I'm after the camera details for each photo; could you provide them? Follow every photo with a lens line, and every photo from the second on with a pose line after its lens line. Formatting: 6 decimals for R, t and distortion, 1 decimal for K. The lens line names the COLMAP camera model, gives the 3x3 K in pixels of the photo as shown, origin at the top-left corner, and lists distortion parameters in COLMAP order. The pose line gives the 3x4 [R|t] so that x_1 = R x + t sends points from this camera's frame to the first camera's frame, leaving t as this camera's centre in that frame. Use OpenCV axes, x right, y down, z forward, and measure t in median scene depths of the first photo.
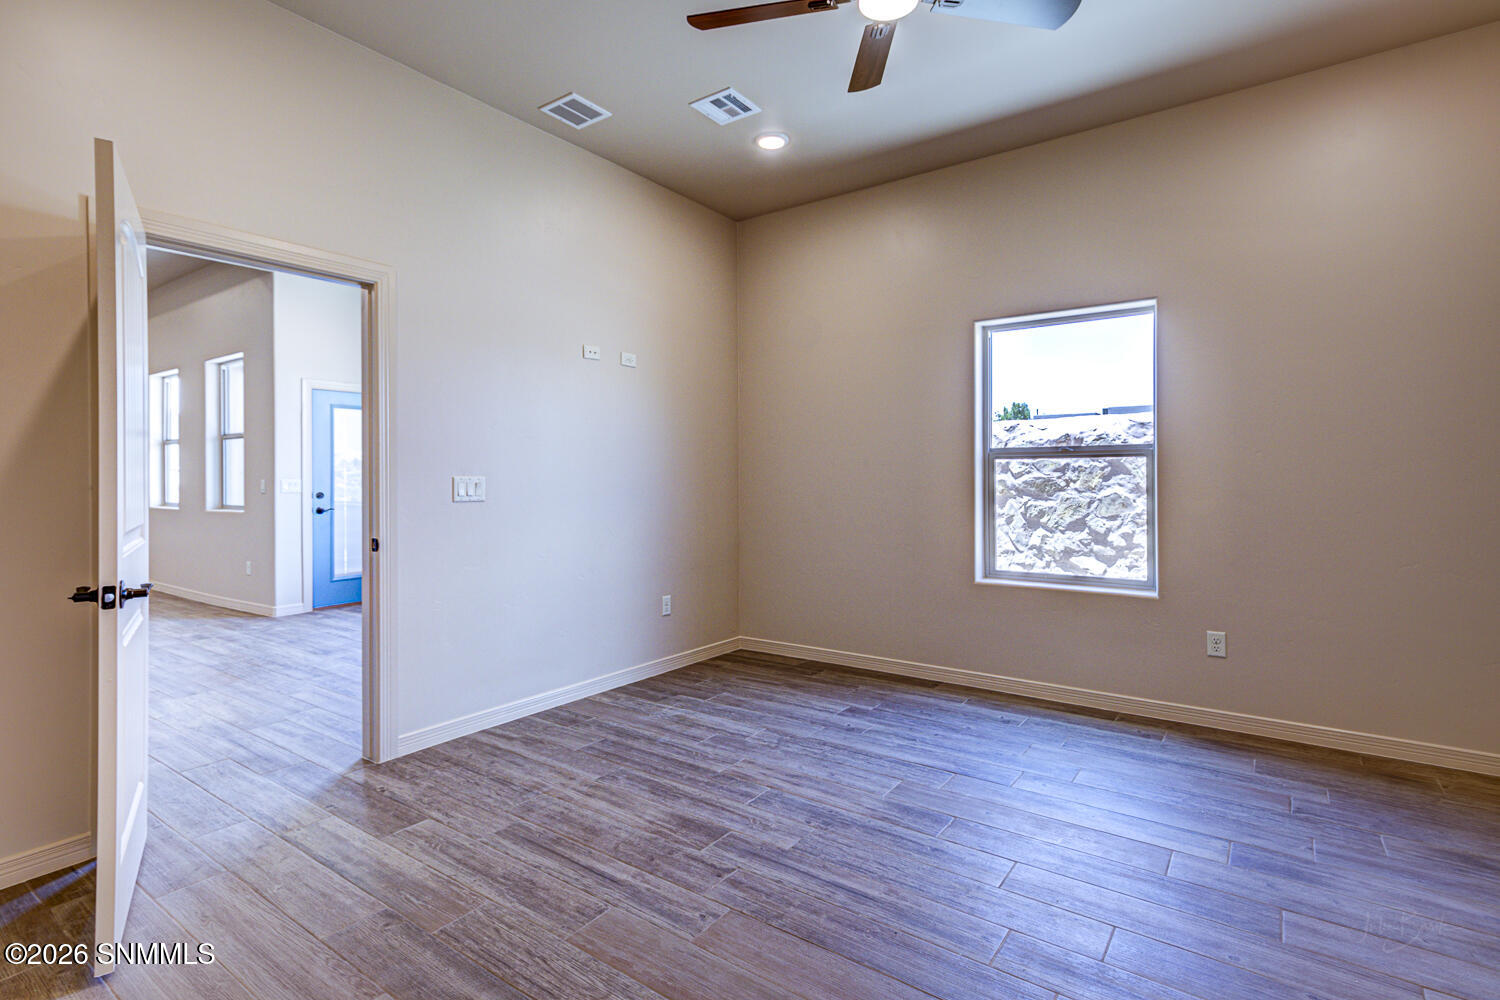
lens RADIAL K [[748.1, 0, 762.5], [0, 748.1, 470.8], [0, 0, 1]] dist [0.024085, 0.000208]
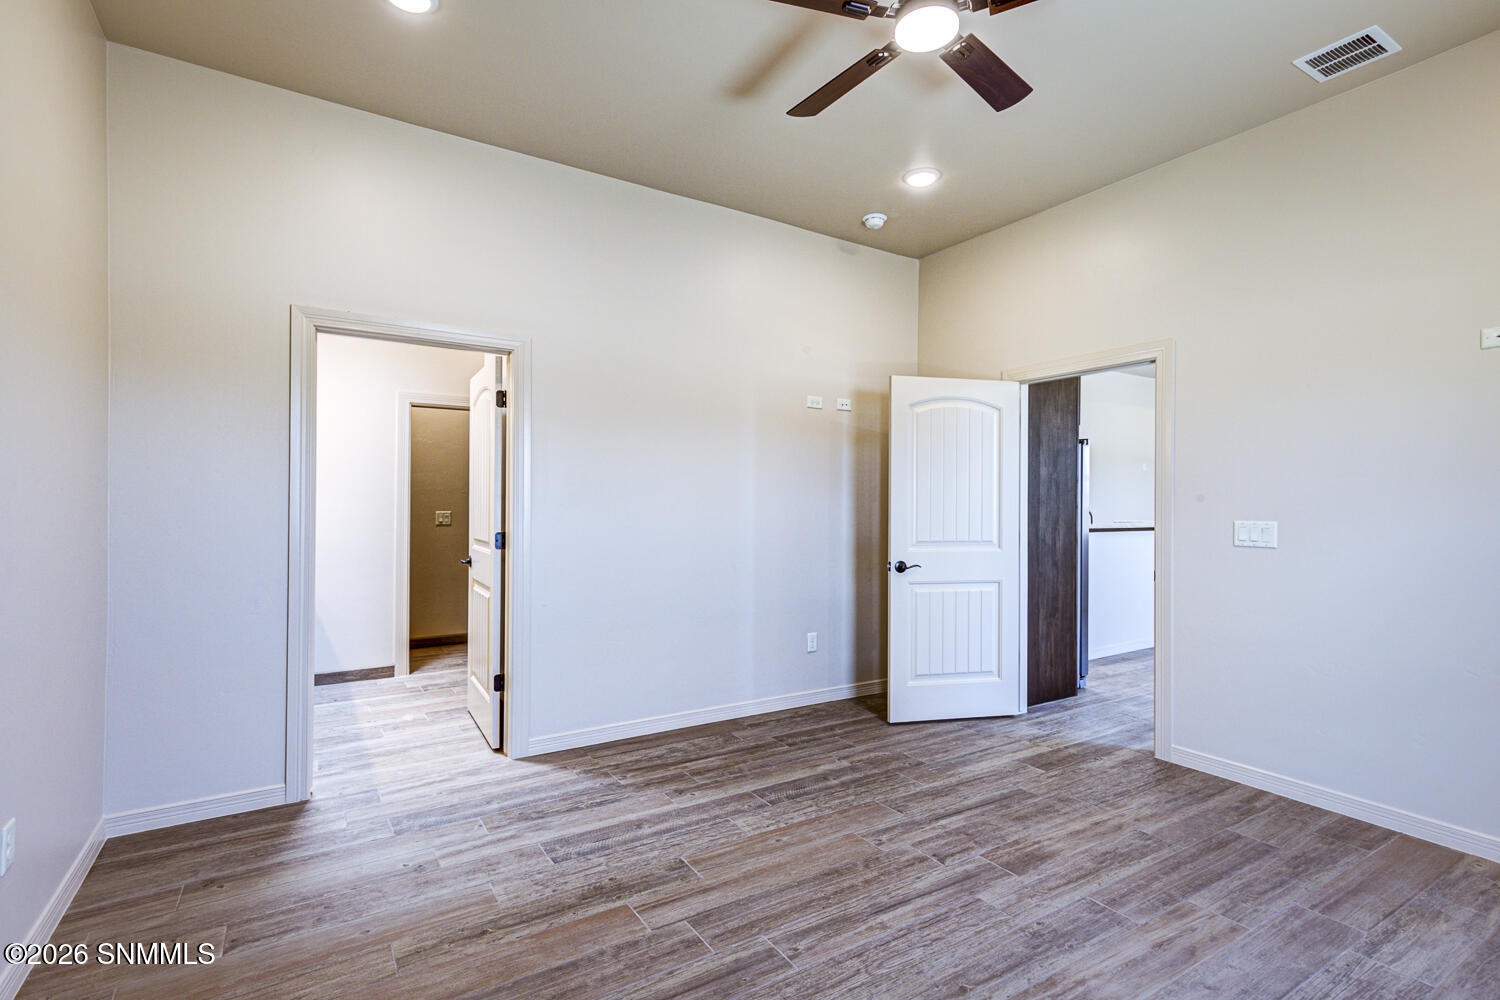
lens RADIAL K [[682.0, 0, 716.4], [0, 682.0, 490.2], [0, 0, 1]] dist [0.016427, 0.000209]
pose [[-0.409280, -0.018596, -0.912219, 0.834130], [0.003616, 0.999751, -0.022002, -0.017504], [0.912402, -0.012303, -0.409111, 0.866045]]
